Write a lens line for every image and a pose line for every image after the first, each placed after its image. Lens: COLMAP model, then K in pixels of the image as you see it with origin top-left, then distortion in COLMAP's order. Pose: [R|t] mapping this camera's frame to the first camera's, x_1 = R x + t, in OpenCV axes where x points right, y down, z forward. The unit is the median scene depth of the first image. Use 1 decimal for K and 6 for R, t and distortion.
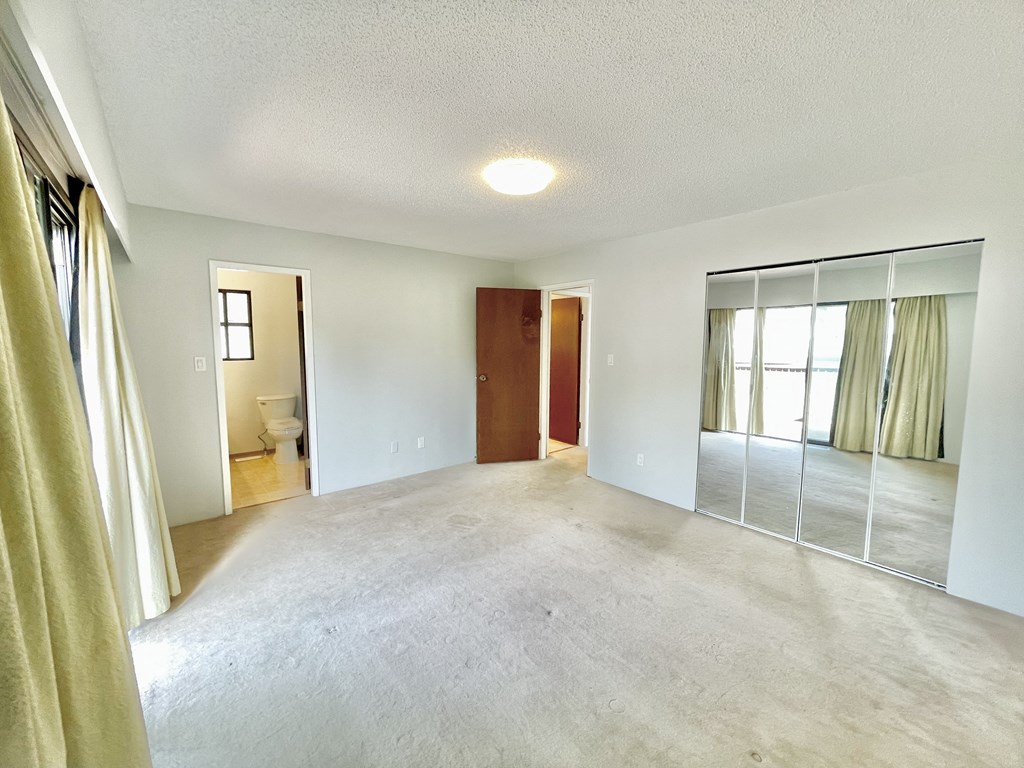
lens RADIAL K [[413.2, 0, 512.0], [0, 413.2, 384.0], [0, 0, 1]] dist [-0.005629, 0.000091]
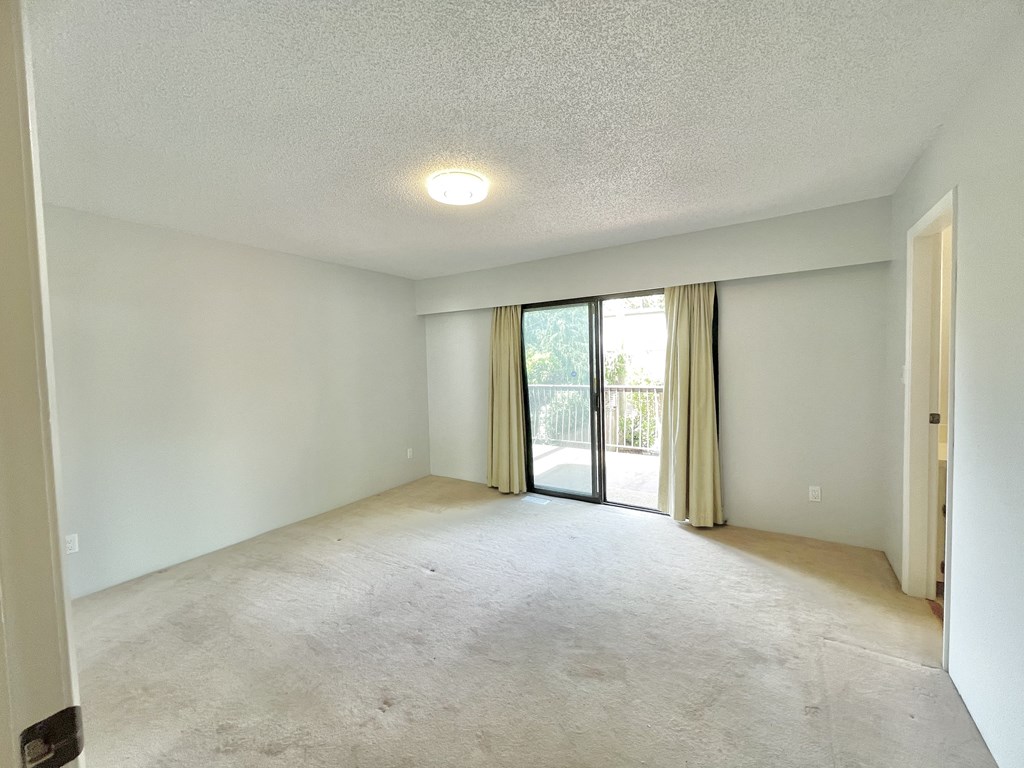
lens RADIAL K [[413.2, 0, 512.0], [0, 413.2, 384.0], [0, 0, 1]] dist [-0.005629, 0.000091]
pose [[-0.953346, 0.042712, -0.298842, 0.129123], [0.001402, 0.990556, 0.137103, -0.116706], [0.301876, 0.130287, -0.944403, 1.280755]]
